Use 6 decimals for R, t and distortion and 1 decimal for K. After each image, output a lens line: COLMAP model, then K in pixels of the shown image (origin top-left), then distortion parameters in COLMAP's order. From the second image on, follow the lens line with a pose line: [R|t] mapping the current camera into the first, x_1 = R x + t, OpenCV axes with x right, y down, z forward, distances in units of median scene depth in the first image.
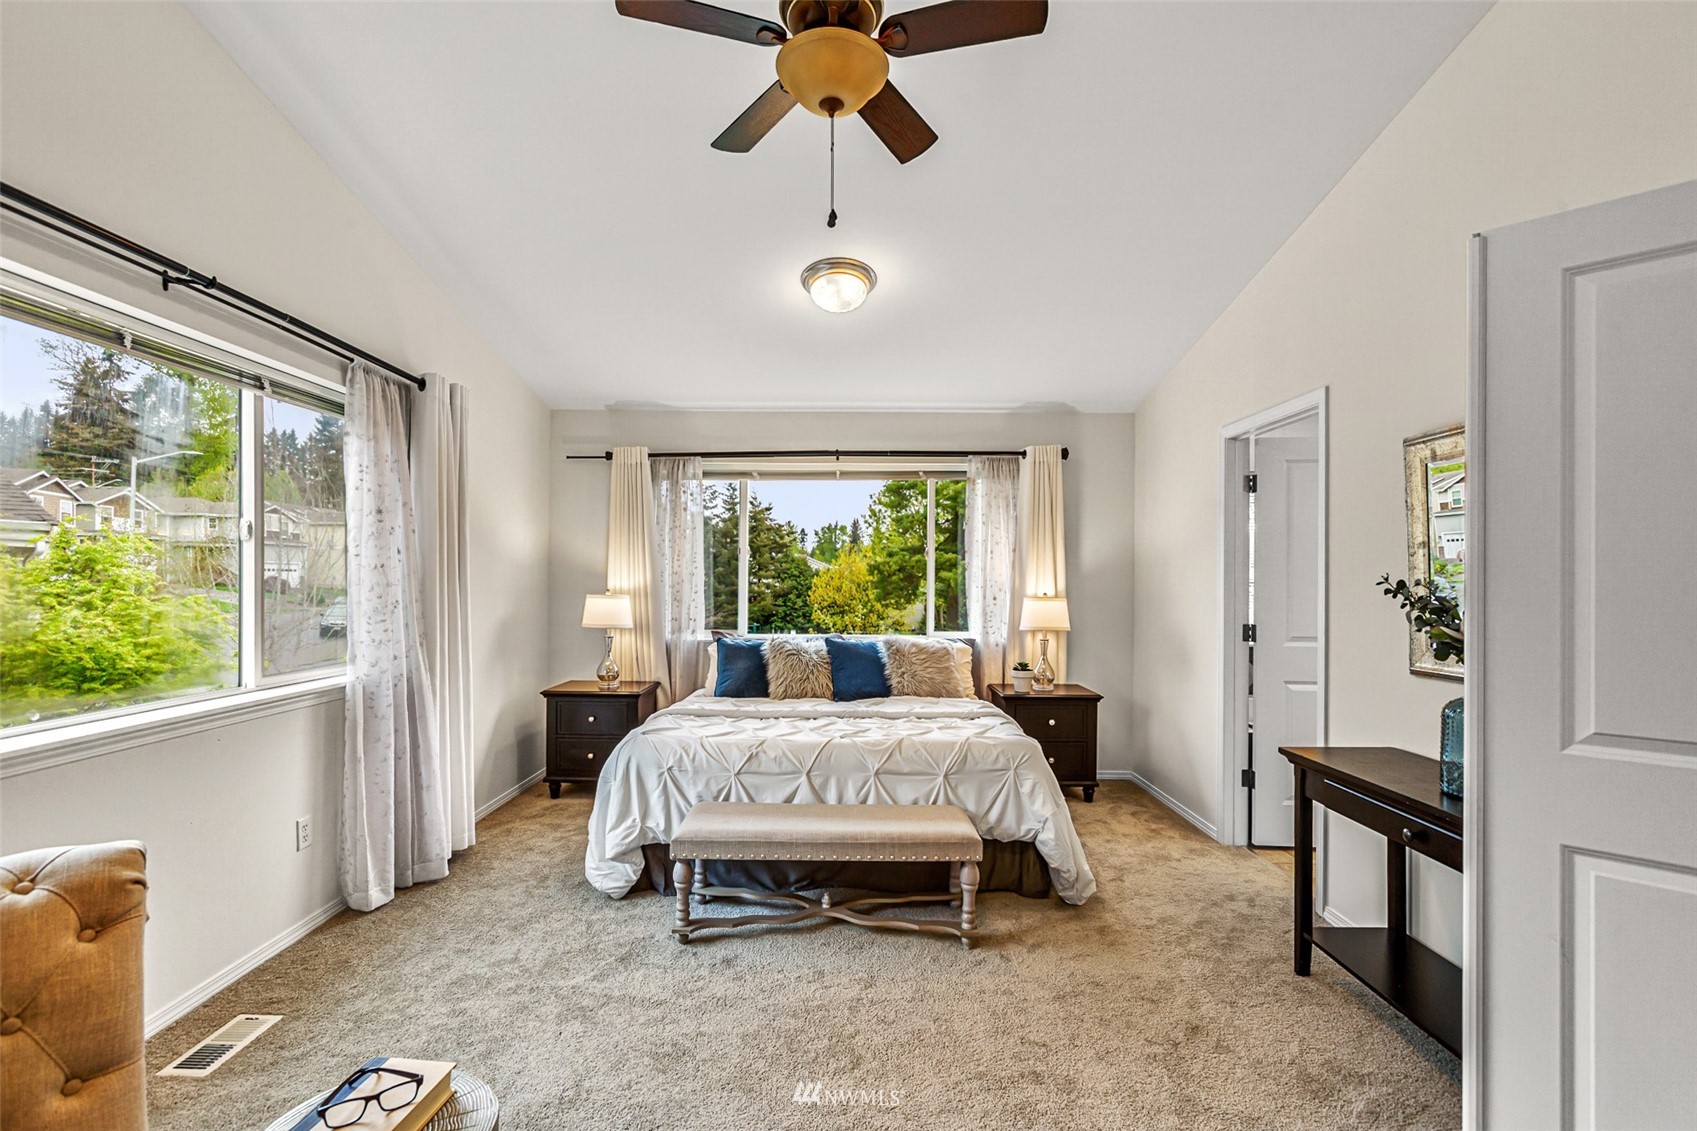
lens RADIAL K [[758.0, 0, 846.3], [0, 758.0, 582.4], [0, 0, 1]] dist [-0.028031, 0.013517]
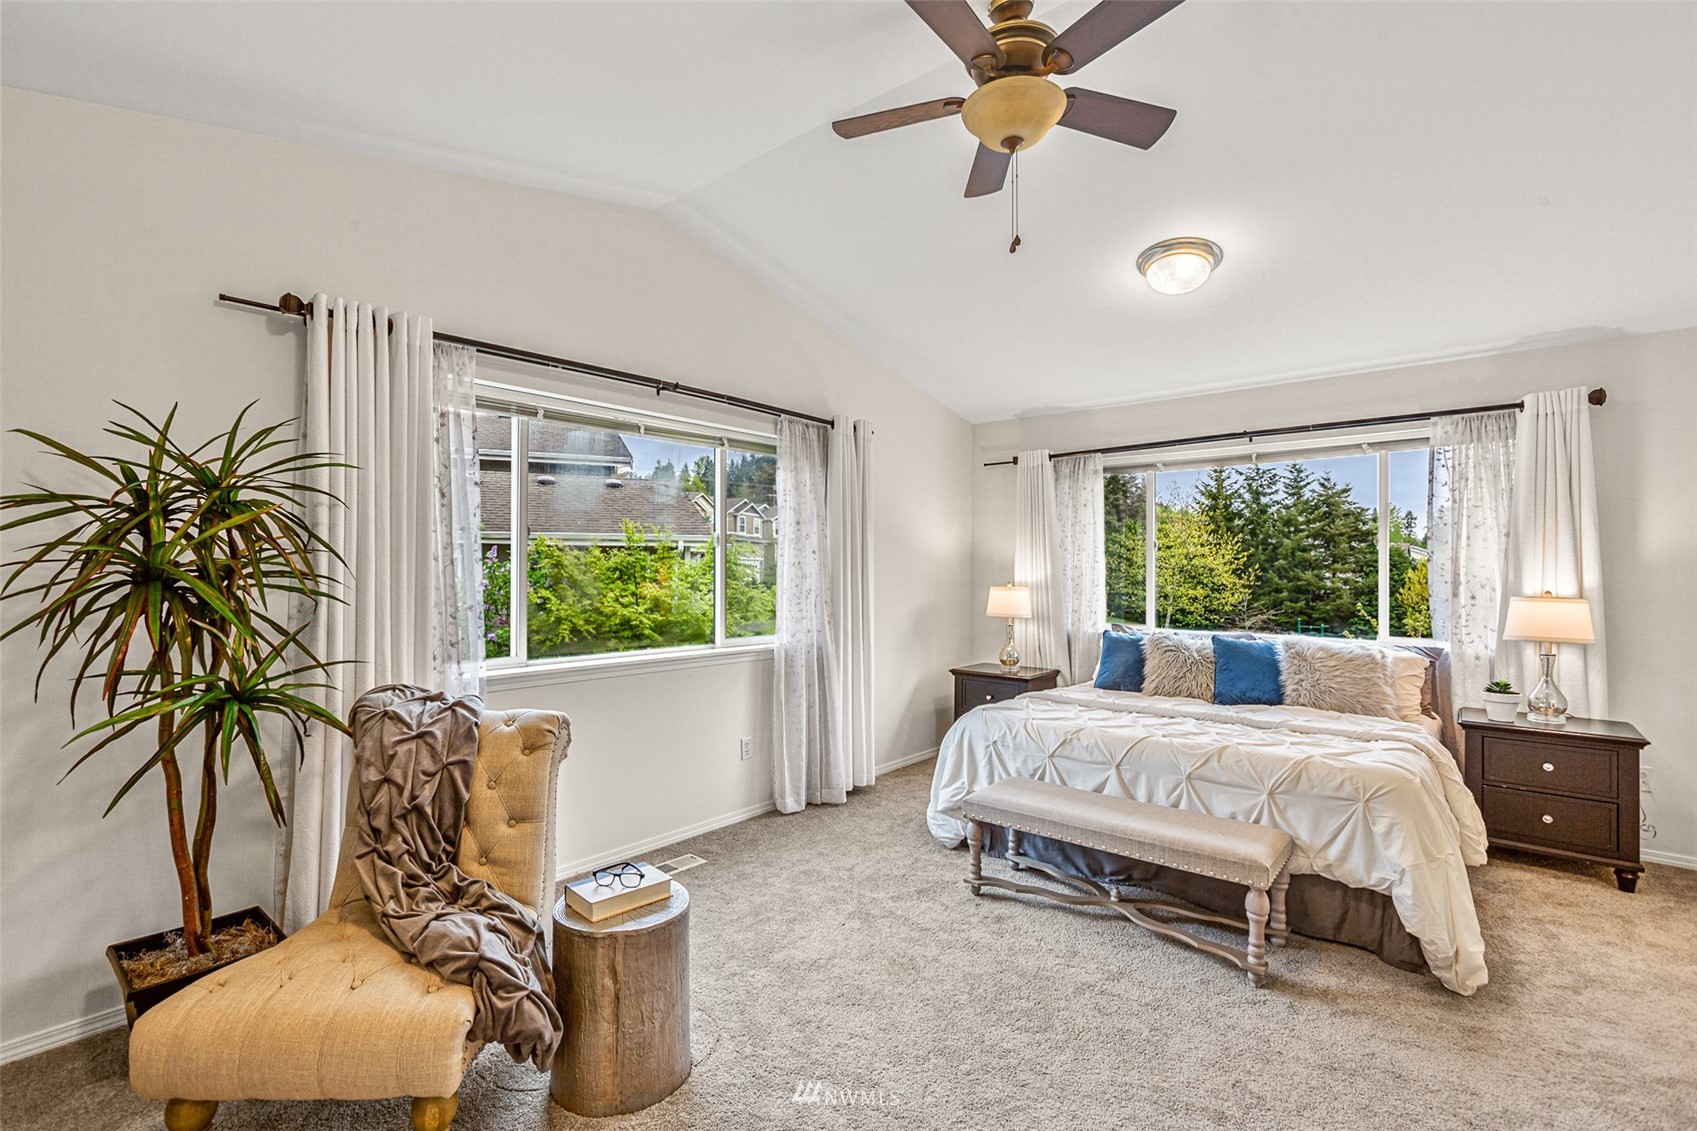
lens RADIAL K [[759.0, 0, 848.5], [0, 759.0, 565.5], [0, 0, 1]] dist [-0.026698, 0.013559]
pose [[0.766398, -0.007023, -0.642328, 0.319900], [-0.002633, 0.999897, -0.014074, 0.001644], [0.642361, 0.012478, 0.766301, 0.002443]]
